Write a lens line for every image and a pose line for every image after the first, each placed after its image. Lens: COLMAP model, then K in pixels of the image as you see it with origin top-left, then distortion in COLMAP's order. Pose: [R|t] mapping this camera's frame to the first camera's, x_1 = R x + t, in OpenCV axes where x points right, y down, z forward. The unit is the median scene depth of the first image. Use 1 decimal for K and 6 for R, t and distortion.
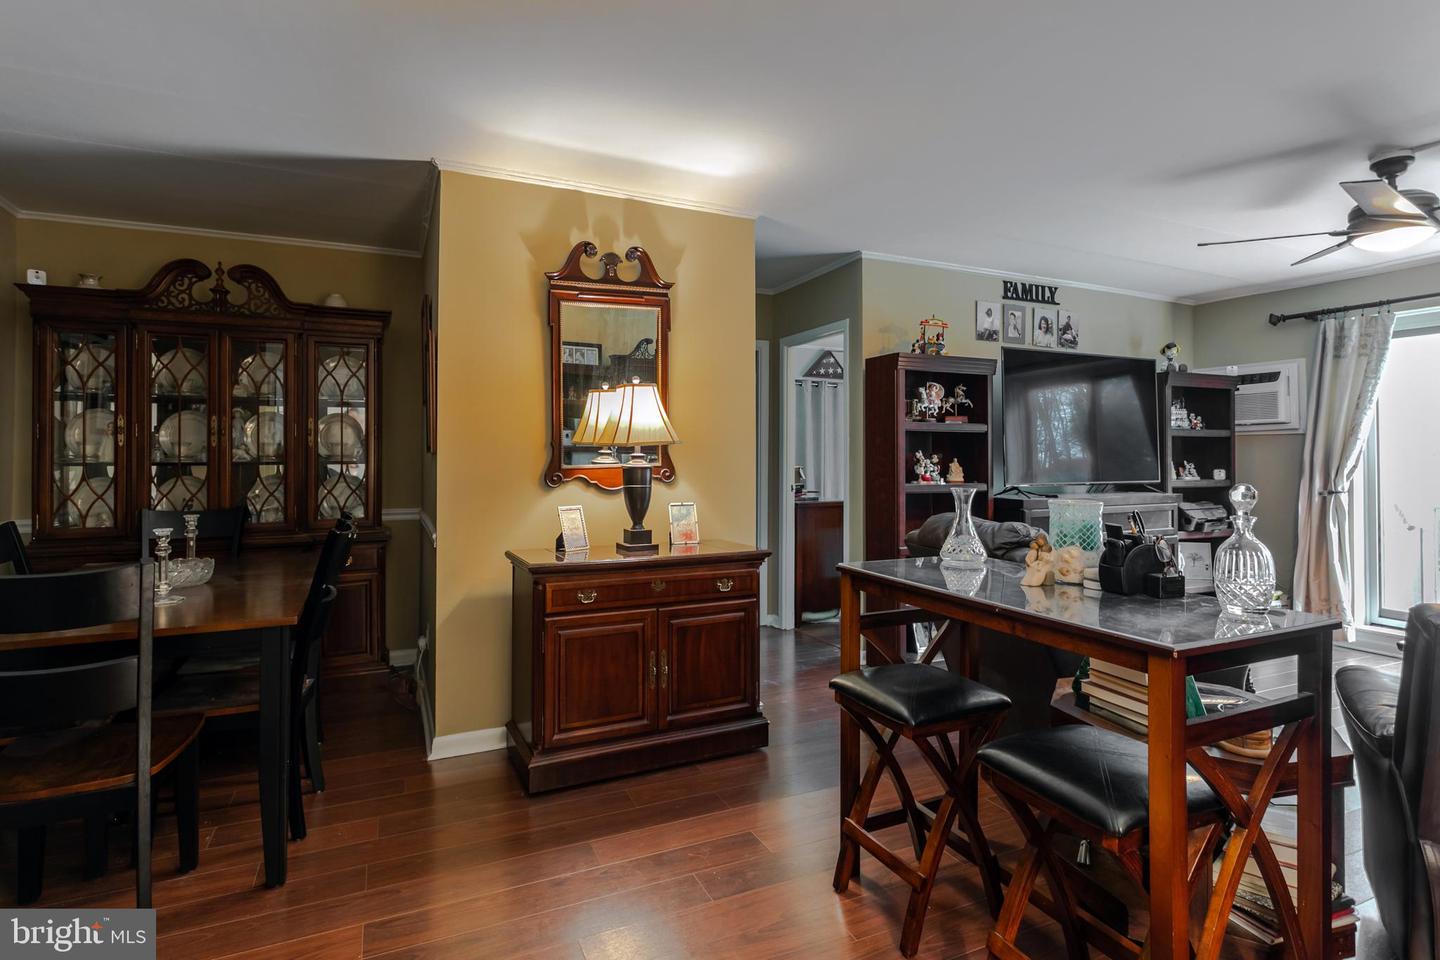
lens RADIAL K [[726.1, 0, 717.4], [0, 726.1, 468.0], [0, 0, 1]] dist [0.002310, 0.000355]
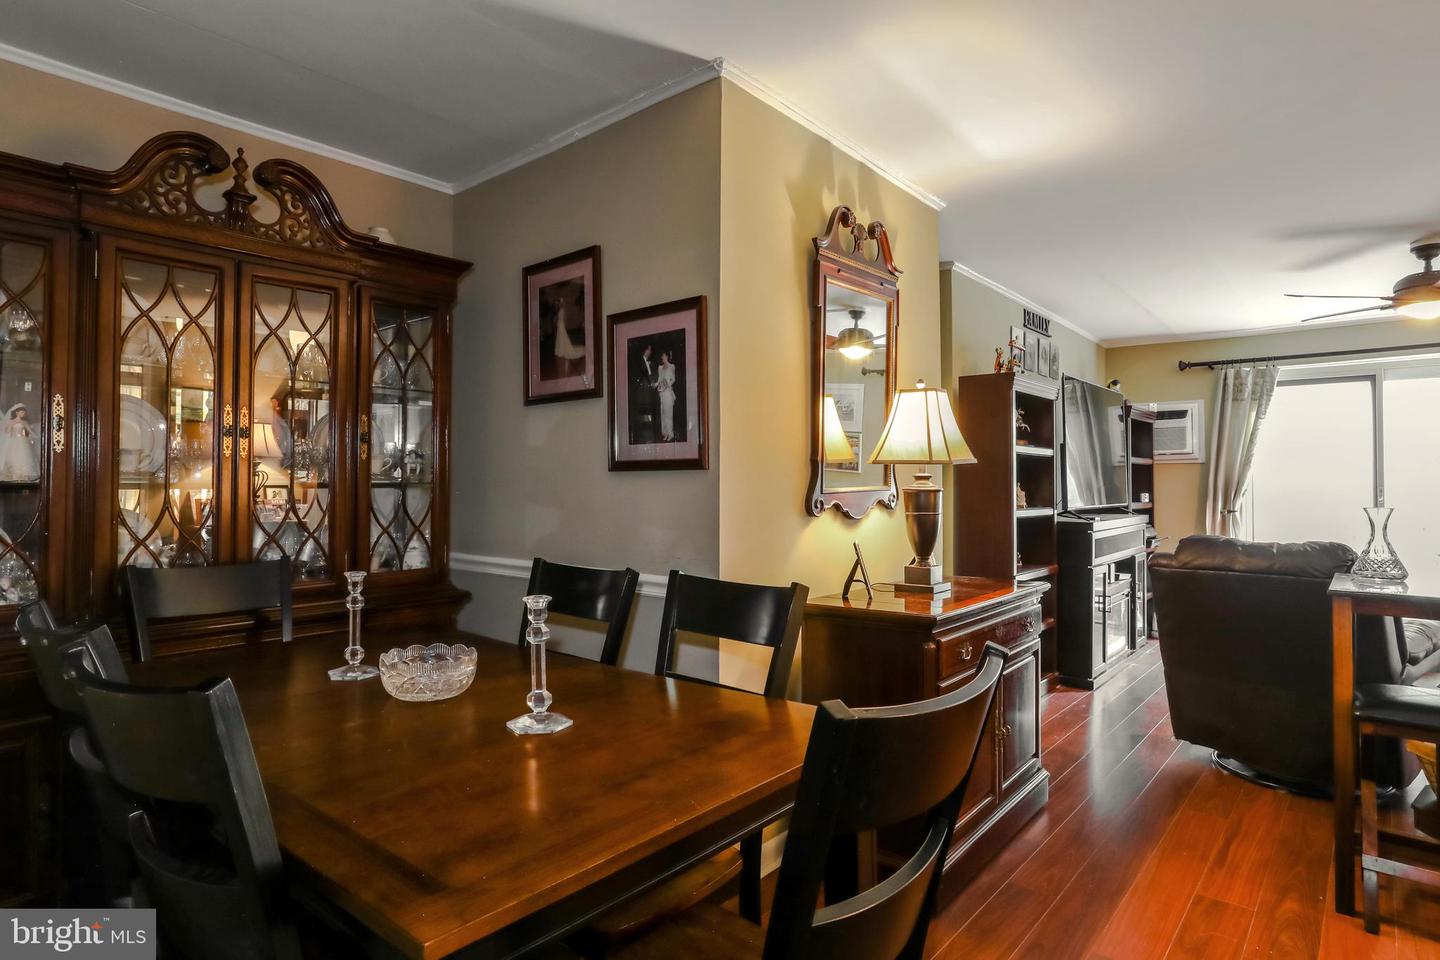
lens RADIAL K [[772.9, 0, 721.8], [0, 772.9, 478.8], [0, 0, 1]] dist [-0.016049, 0.000329]
pose [[0.903896, 0.004791, 0.427725, -0.507503], [0.005403, 0.999730, -0.022616, 0.003919], [-0.427717, 0.022754, 0.903626, 0.228893]]
